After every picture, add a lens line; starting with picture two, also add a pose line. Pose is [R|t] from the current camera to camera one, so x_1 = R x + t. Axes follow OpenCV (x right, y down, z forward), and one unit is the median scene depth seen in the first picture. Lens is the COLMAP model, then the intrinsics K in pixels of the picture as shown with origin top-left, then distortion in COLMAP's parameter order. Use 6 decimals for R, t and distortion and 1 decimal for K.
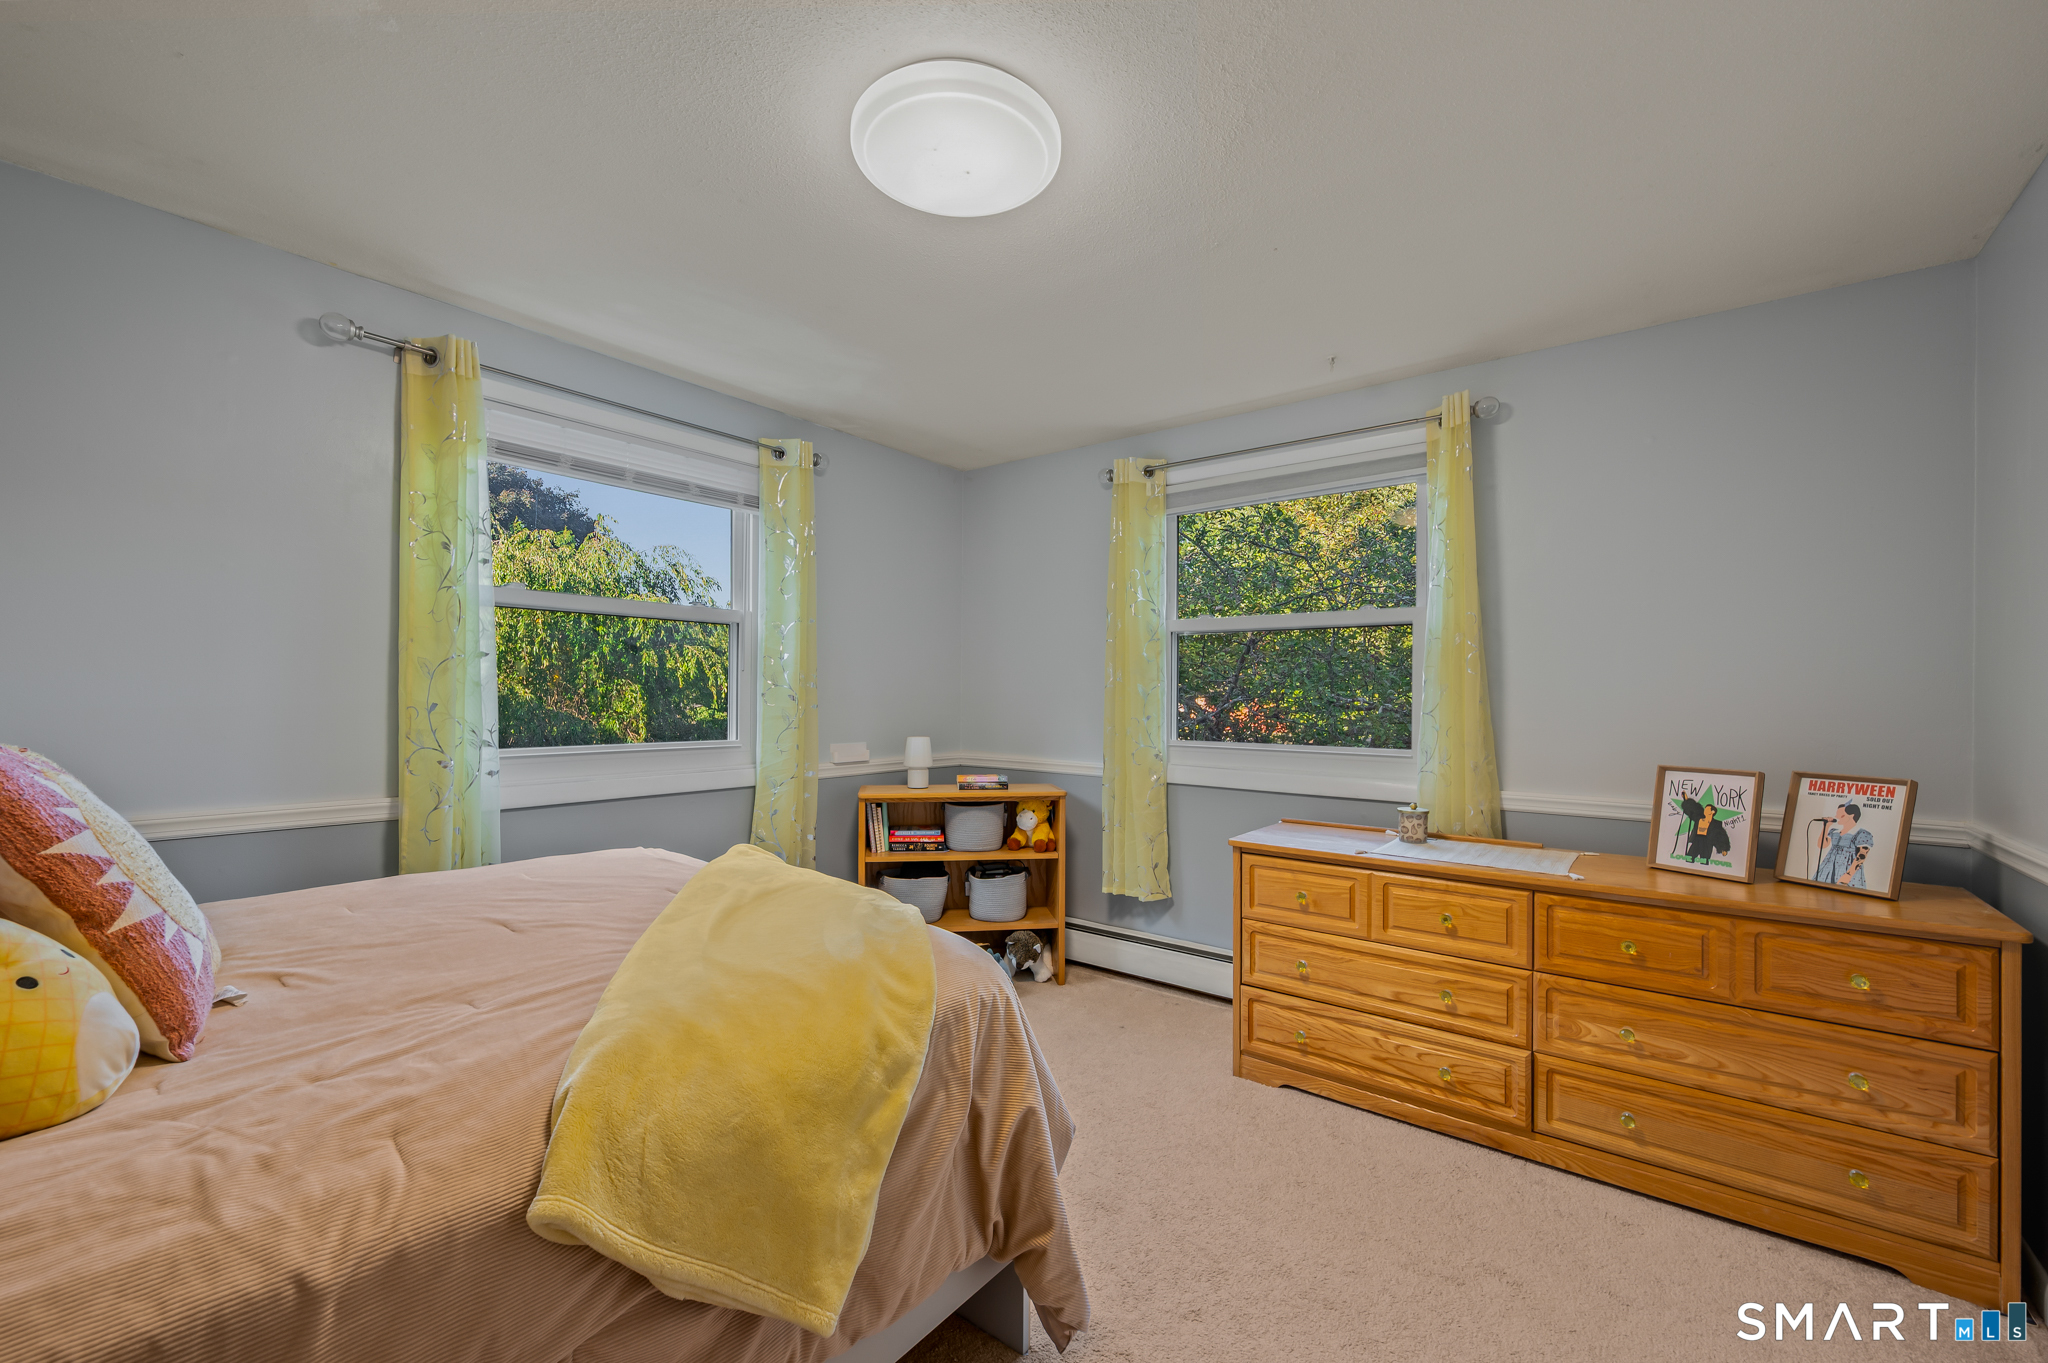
lens RADIAL K [[827.1, 0, 1024.0], [0, 827.1, 681.5], [0, 0, 1]] dist [0.000206, 0.000212]
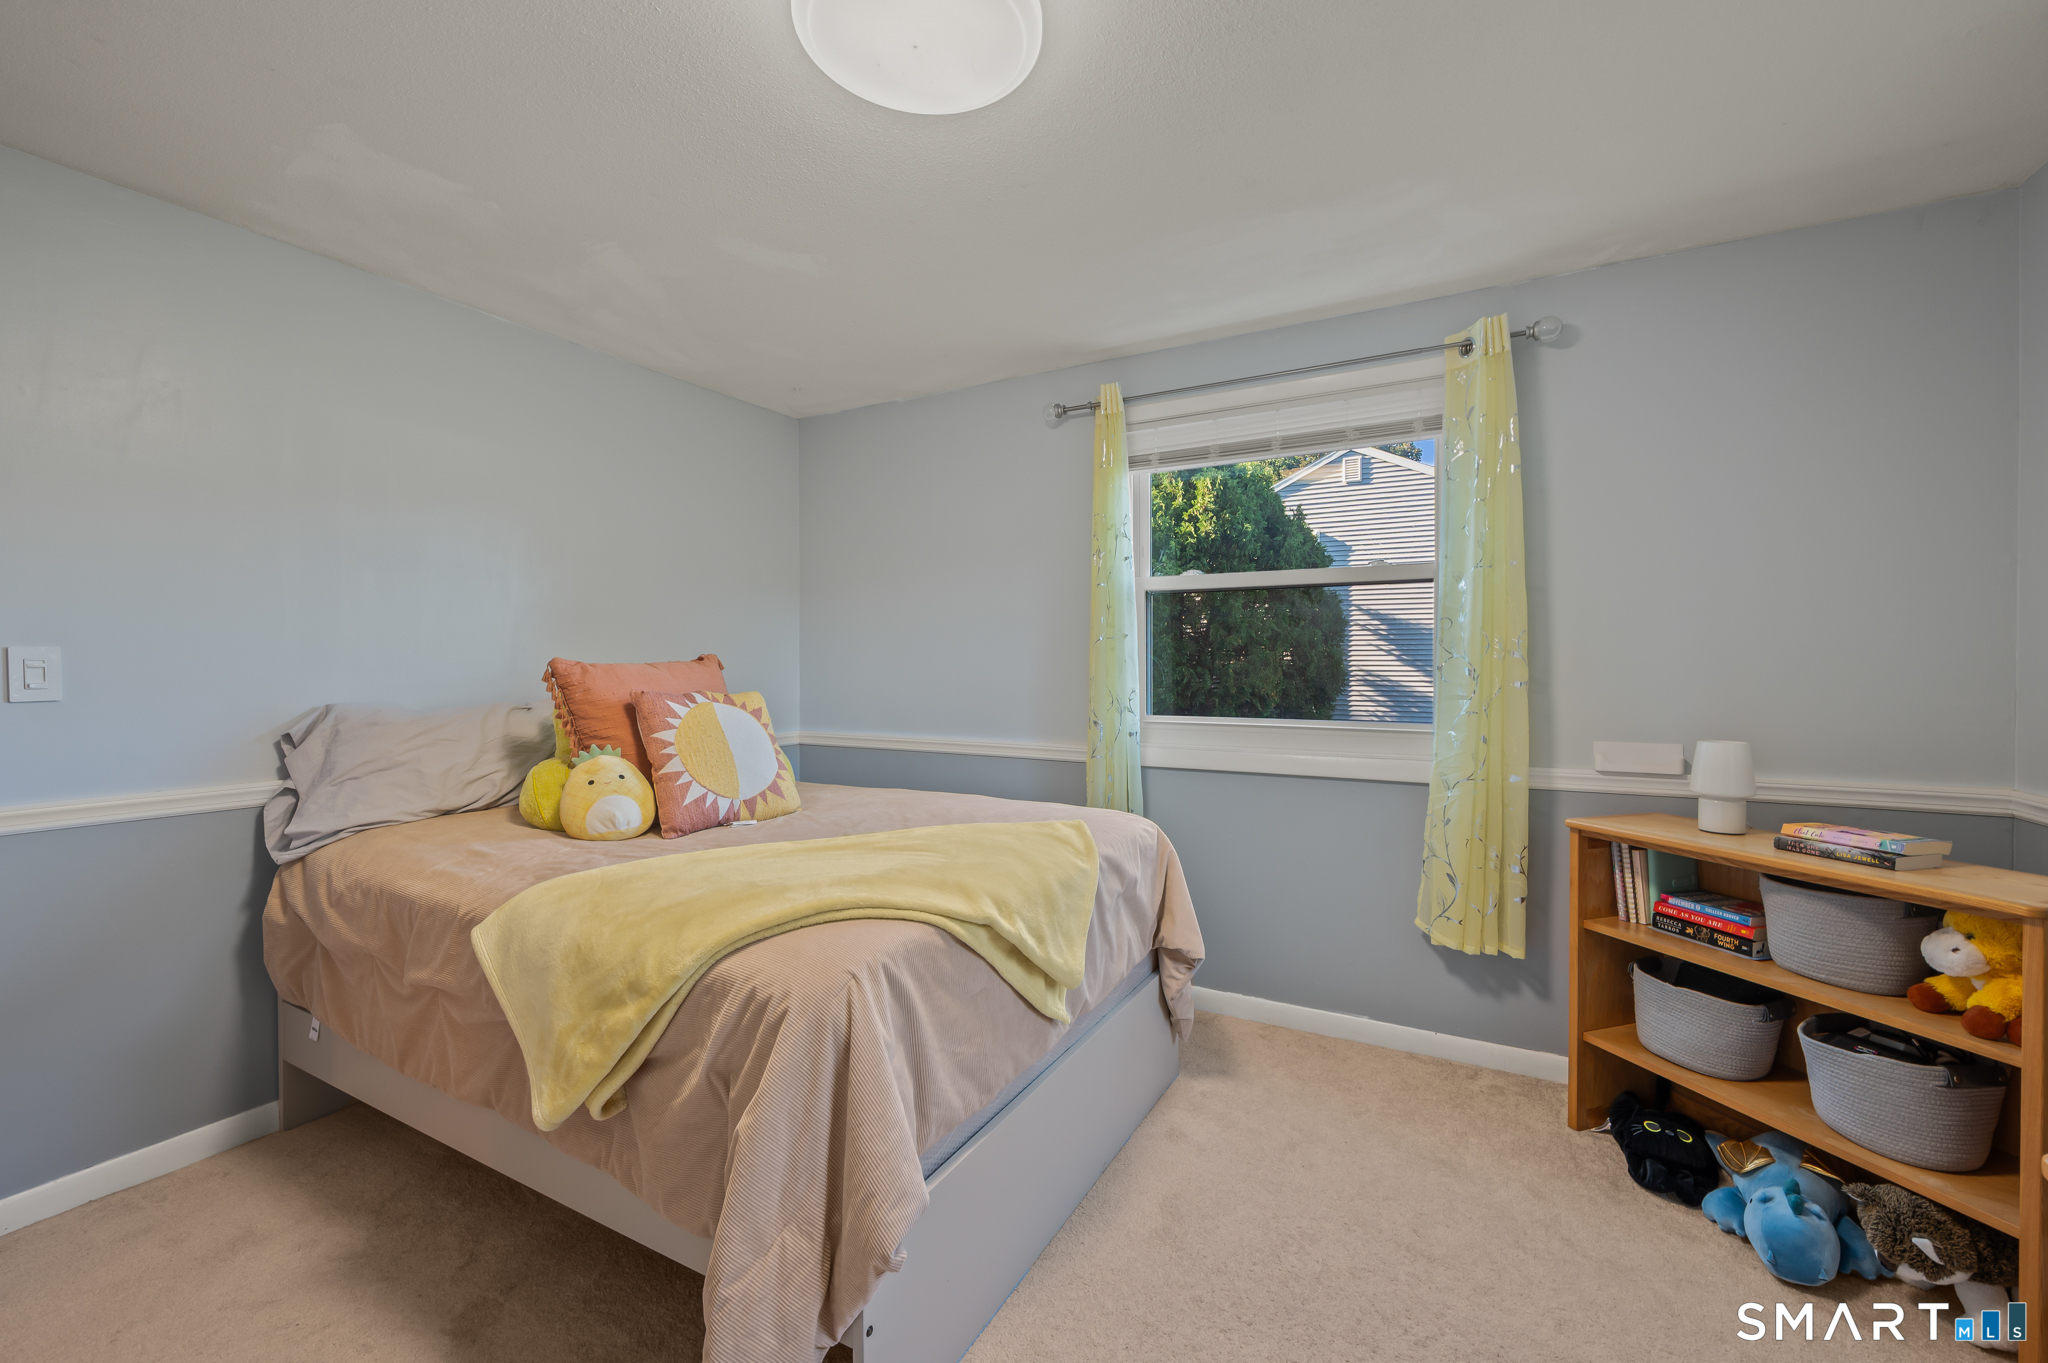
lens RADIAL K [[833.7, 0, 1032.7], [0, 833.7, 674.4], [0, 0, 1]] dist [0.000801, 0.000178]
pose [[0.154112, 0.003799, -0.988046, 0.368520], [0.020405, 0.999767, 0.007027, 0.007320], [0.987843, -0.021244, 0.153999, 0.456608]]
